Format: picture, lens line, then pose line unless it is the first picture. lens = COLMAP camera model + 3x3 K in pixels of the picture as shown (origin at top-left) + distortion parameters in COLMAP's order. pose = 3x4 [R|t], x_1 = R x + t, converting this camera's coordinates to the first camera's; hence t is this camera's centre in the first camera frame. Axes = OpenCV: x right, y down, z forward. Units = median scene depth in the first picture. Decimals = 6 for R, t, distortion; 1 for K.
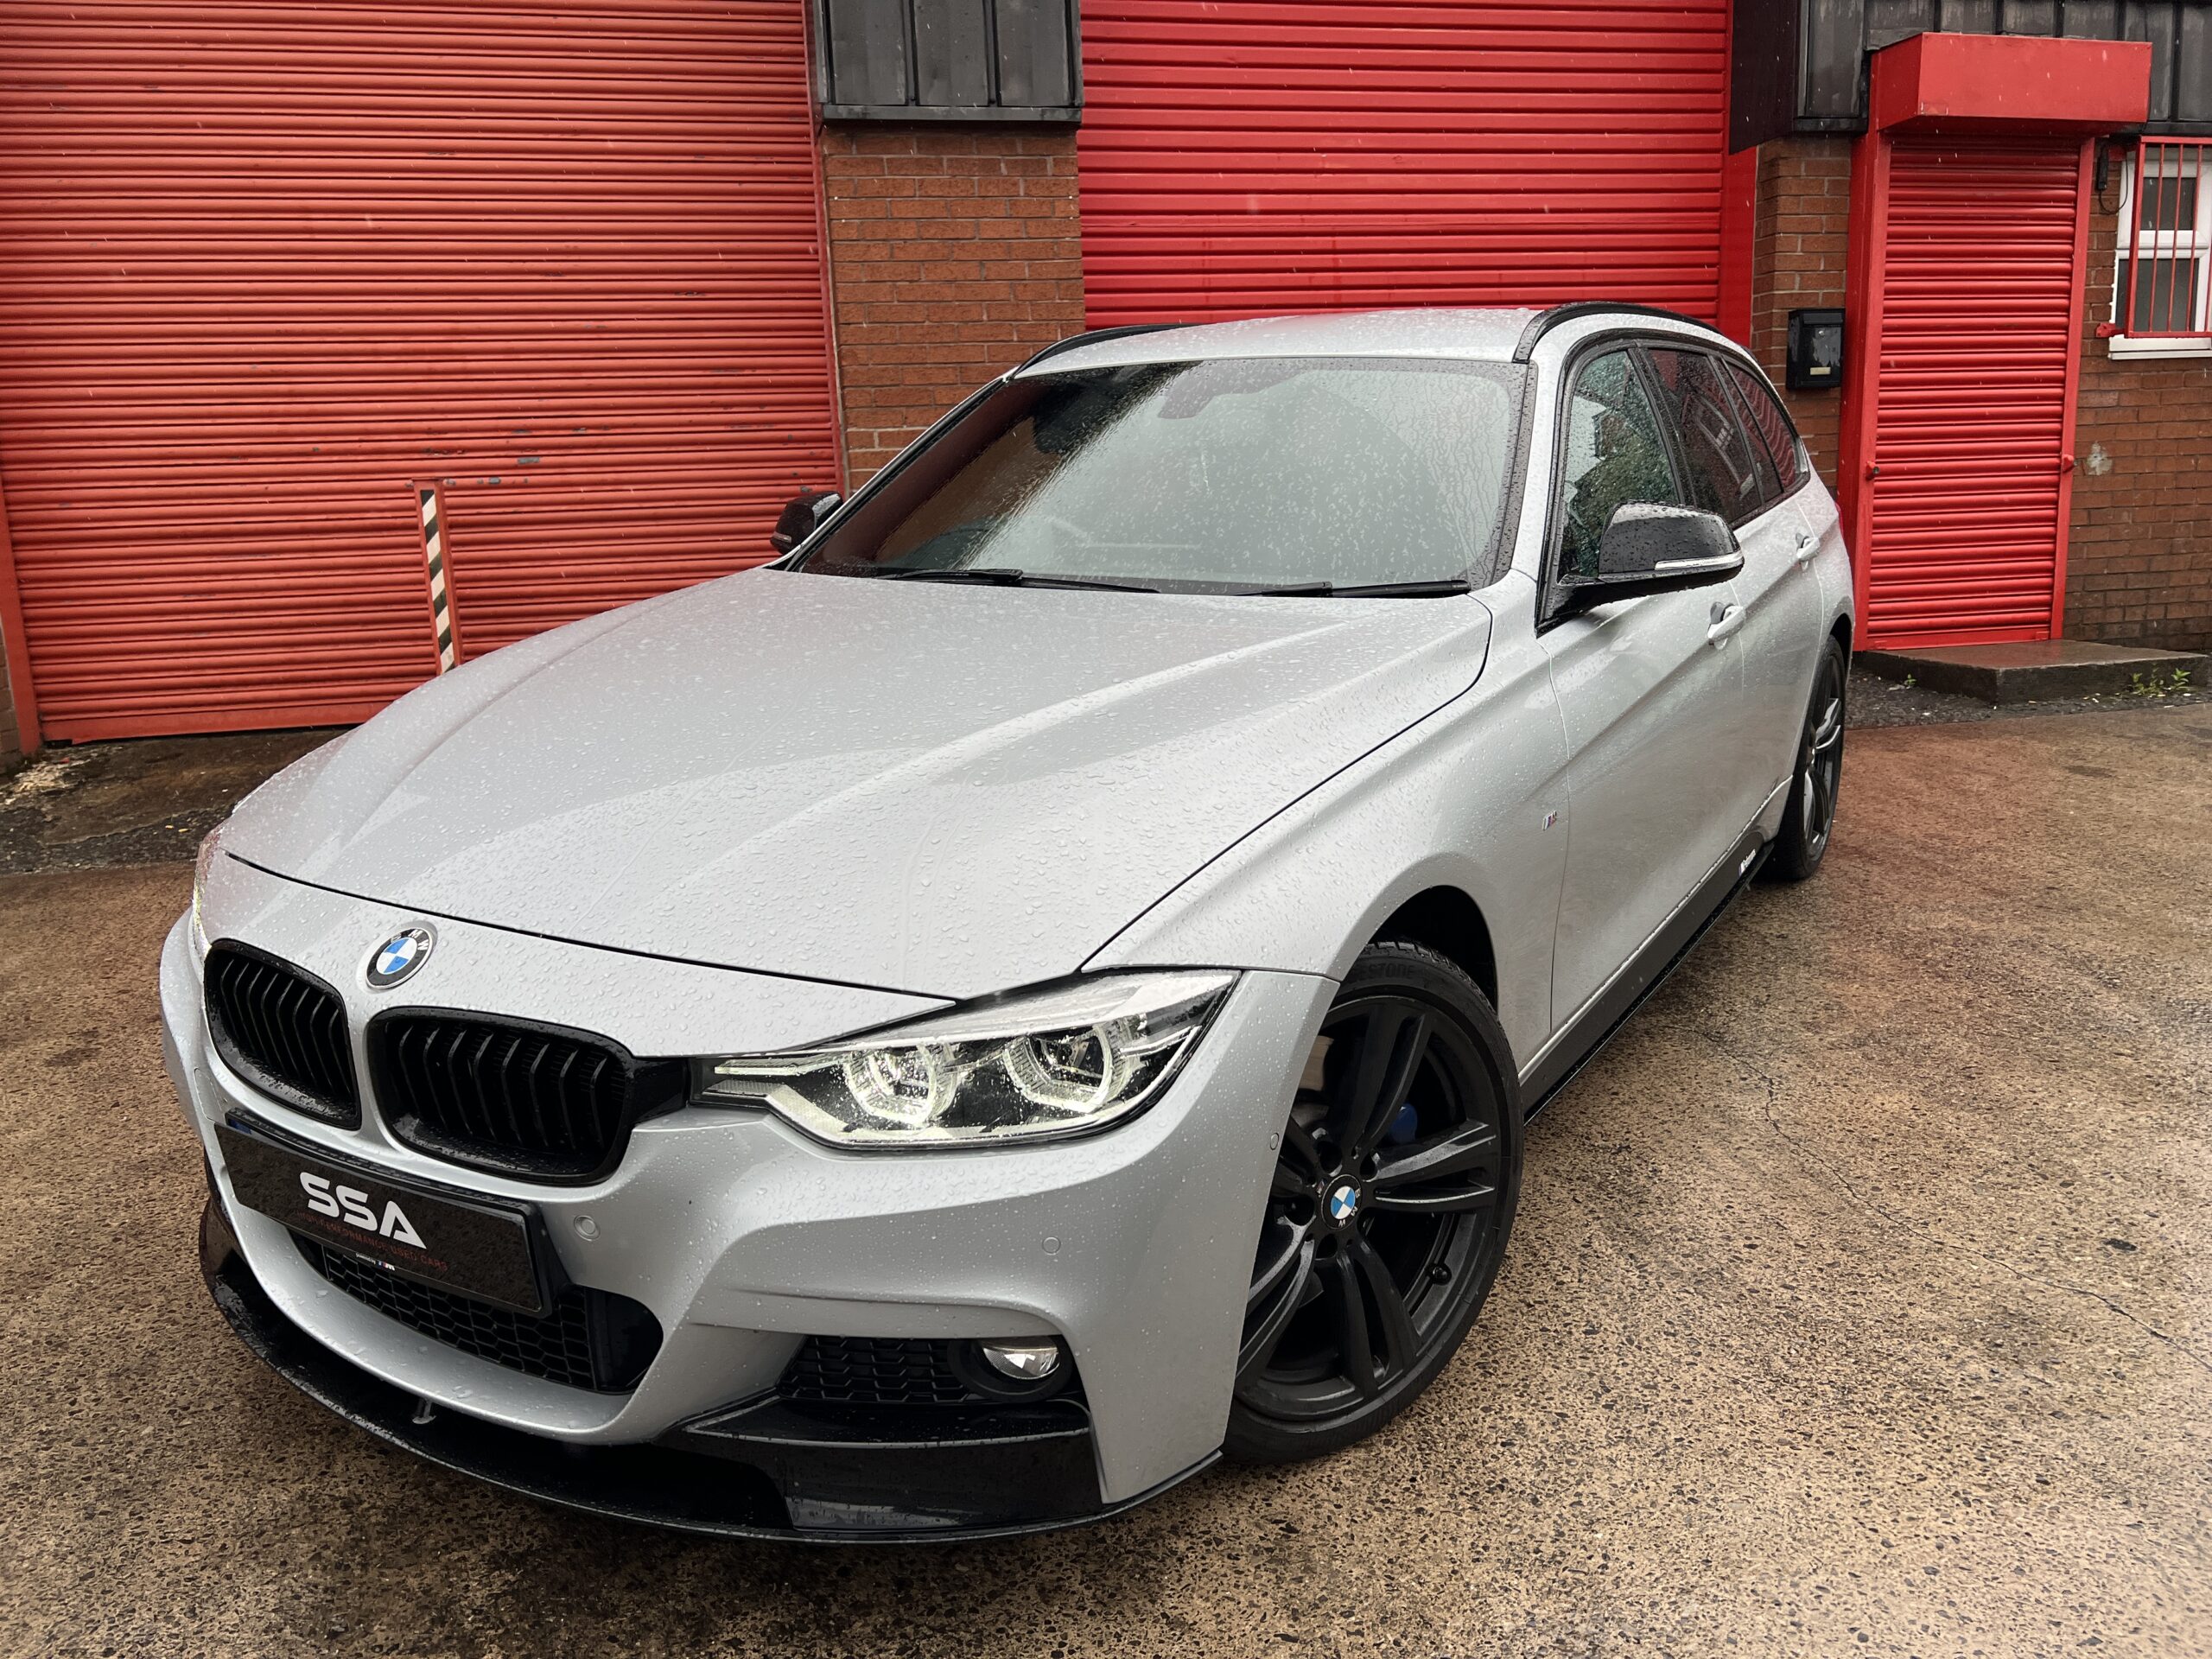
lens RADIAL K [[1673.1, 0, 1104.7], [0, 1673.1, 841.5], [0, 0, 1]] dist [0.038862, -0.046055]
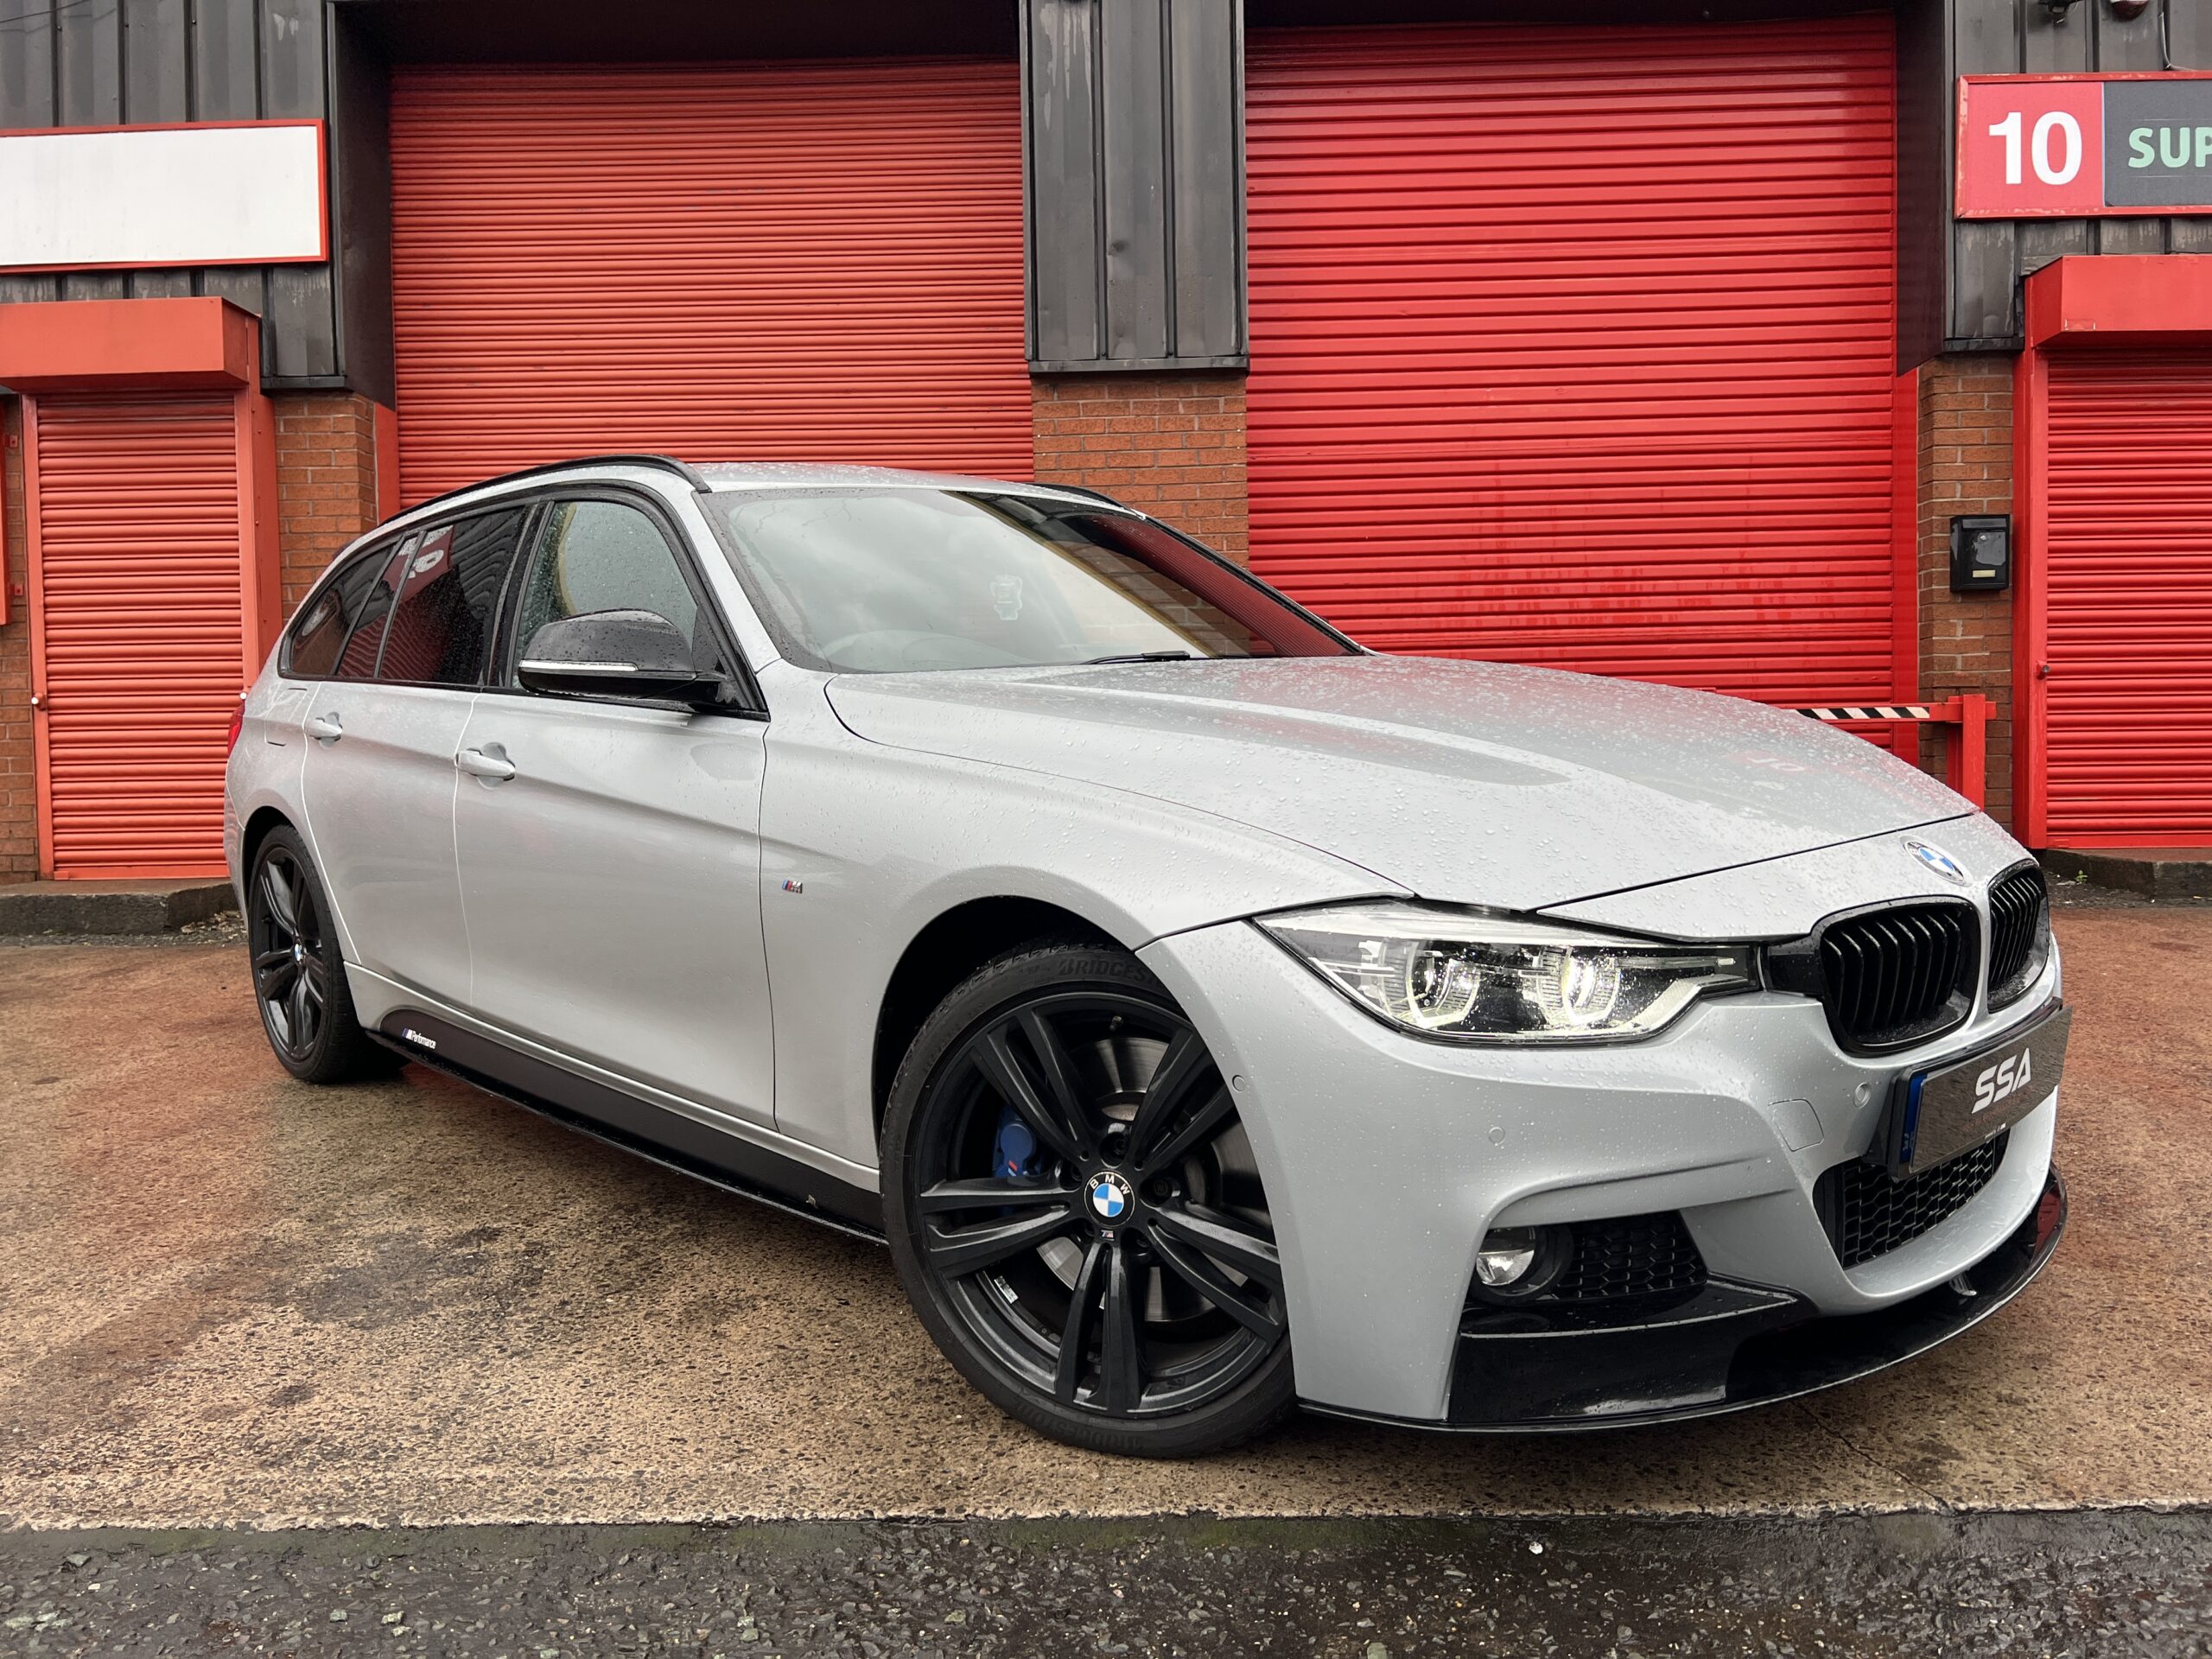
lens RADIAL K [[1673.1, 0, 1124.4], [0, 1673.1, 845.7], [0, 0, 1]] dist [0.038862, -0.046055]
pose [[0.969522, 0.031095, -0.243023, 0.200283], [-0.066466, 0.988096, -0.138736, 0.068644], [0.235816, 0.150661, 0.960048, -0.089767]]
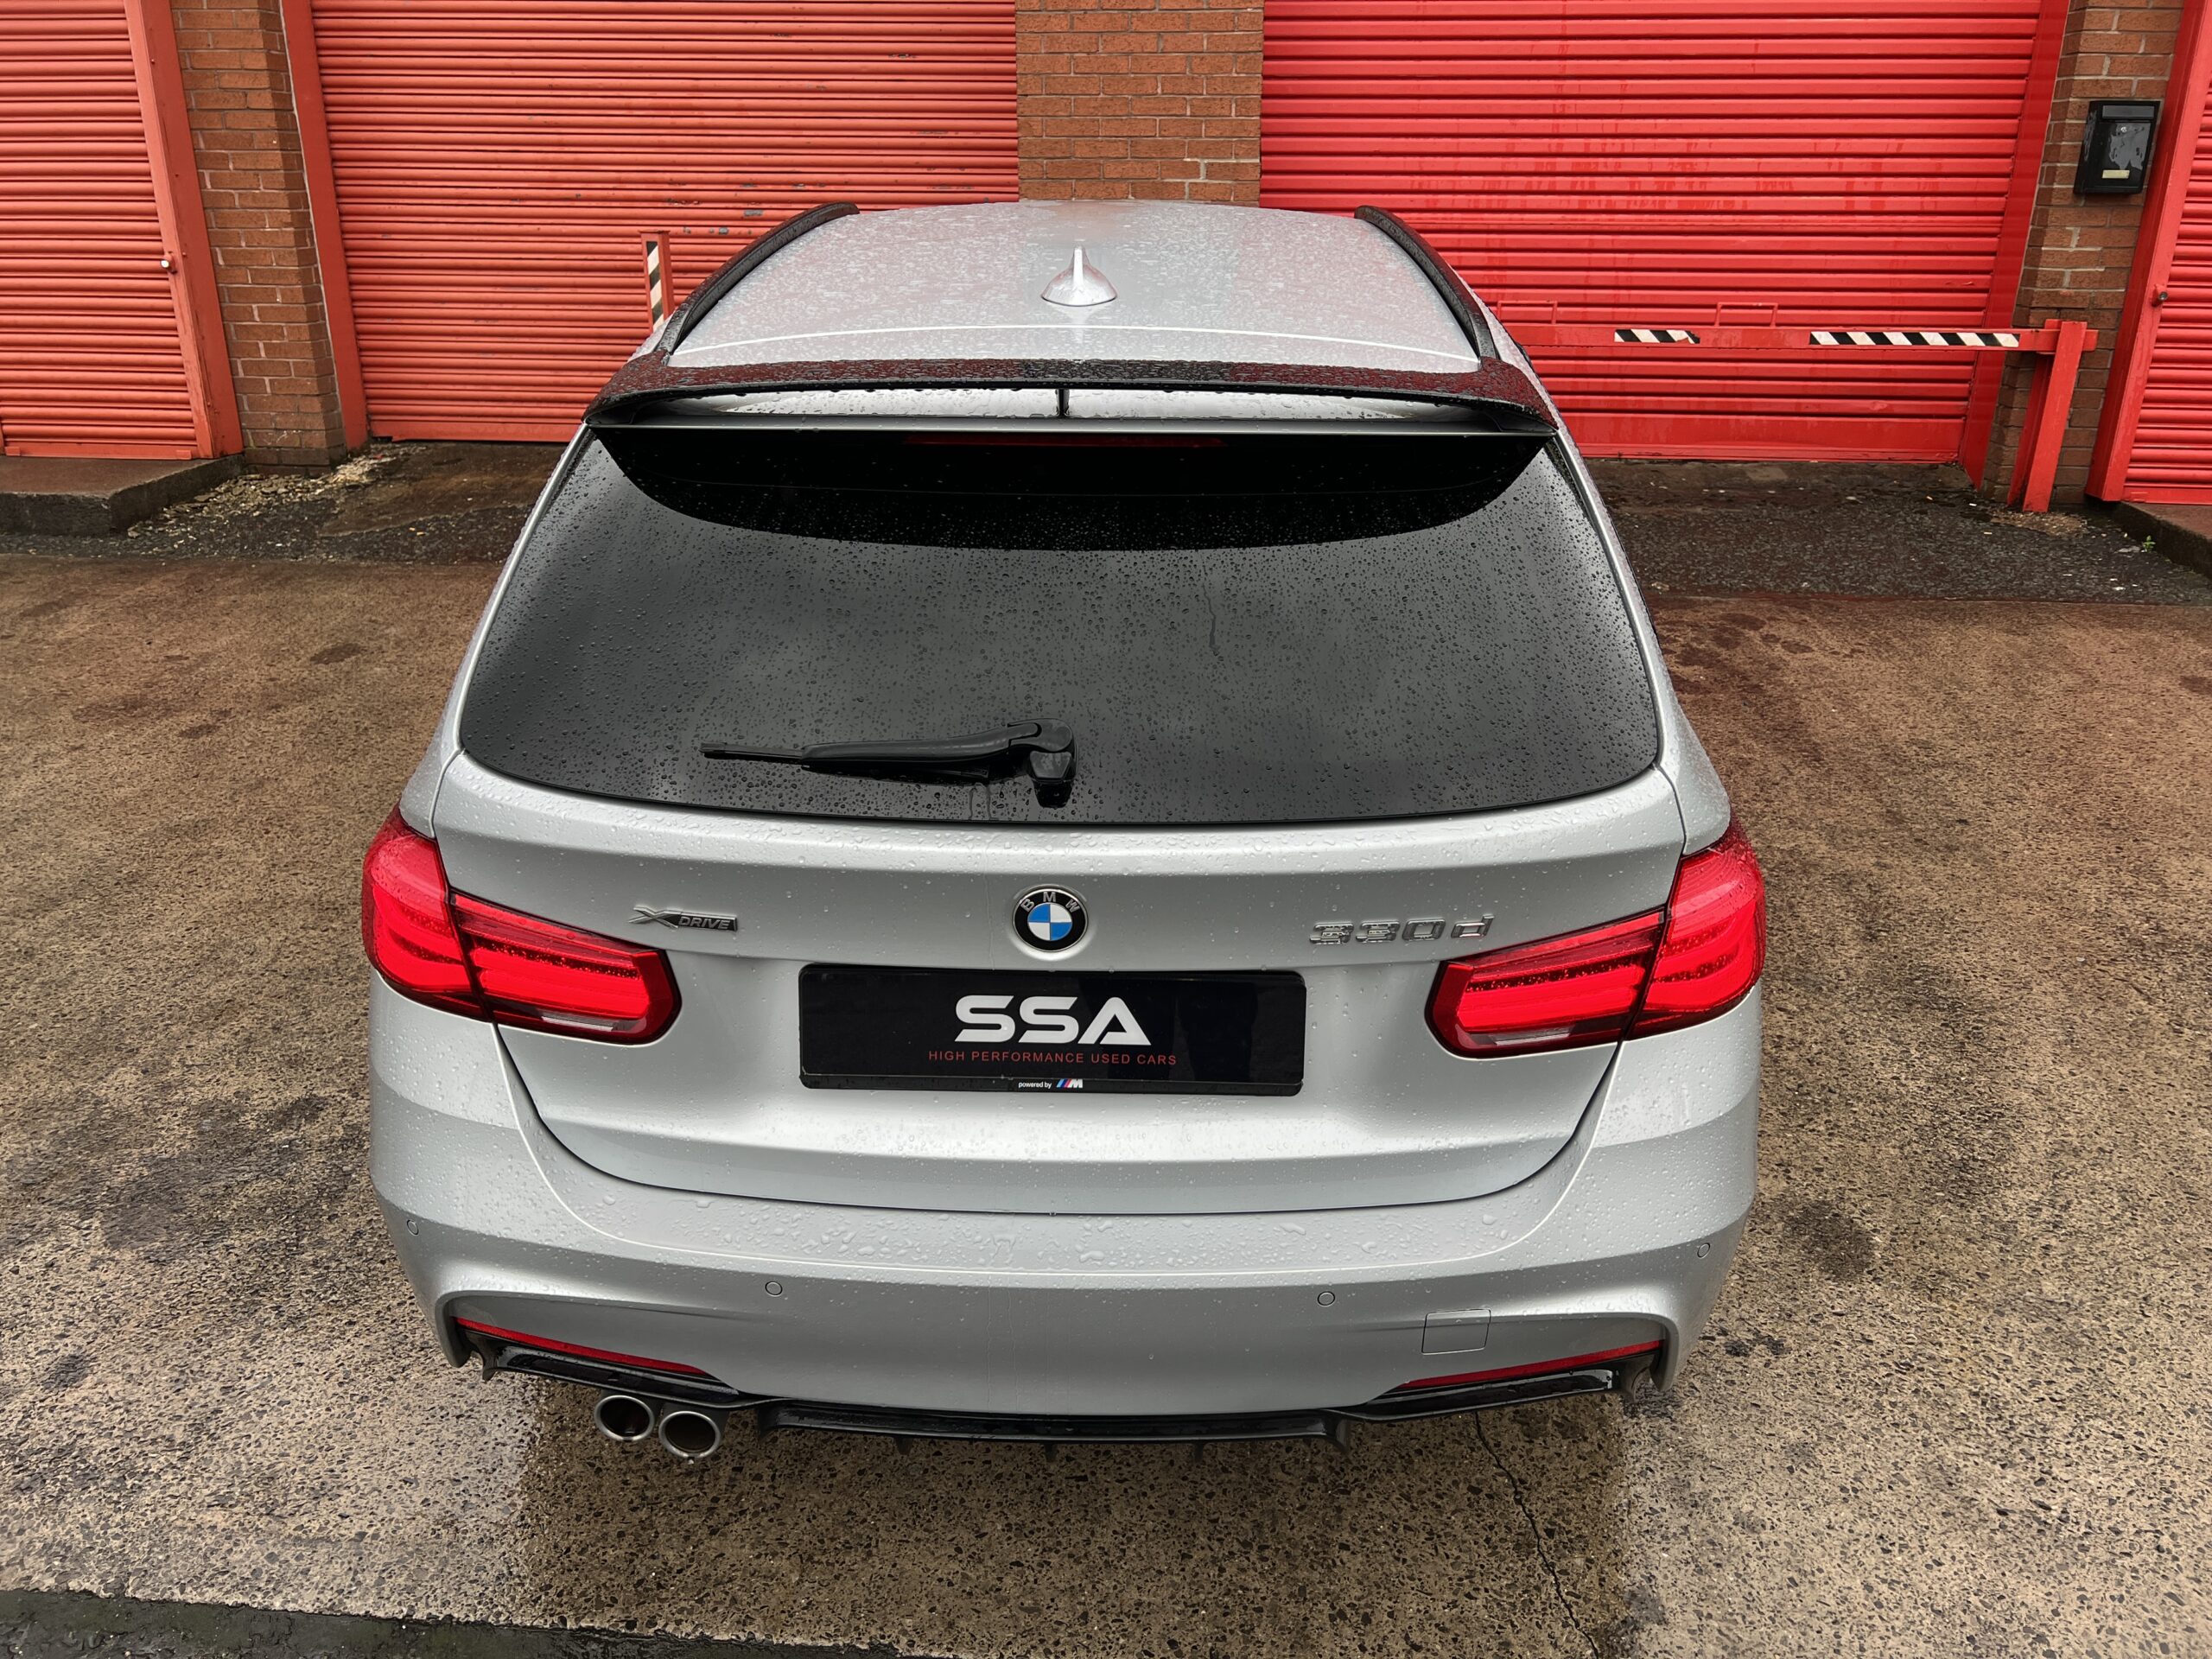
lens RADIAL K [[1673.1, 0, 1106.5], [0, 1673.1, 819.3], [0, 0, 1]] dist [0.038862, -0.046055]
pose [[0.951747, 0.150011, -0.267721, 0.243752], [-0.102530, 0.977690, 0.183332, -0.068060], [0.289250, -0.147036, 0.945894, -0.032840]]
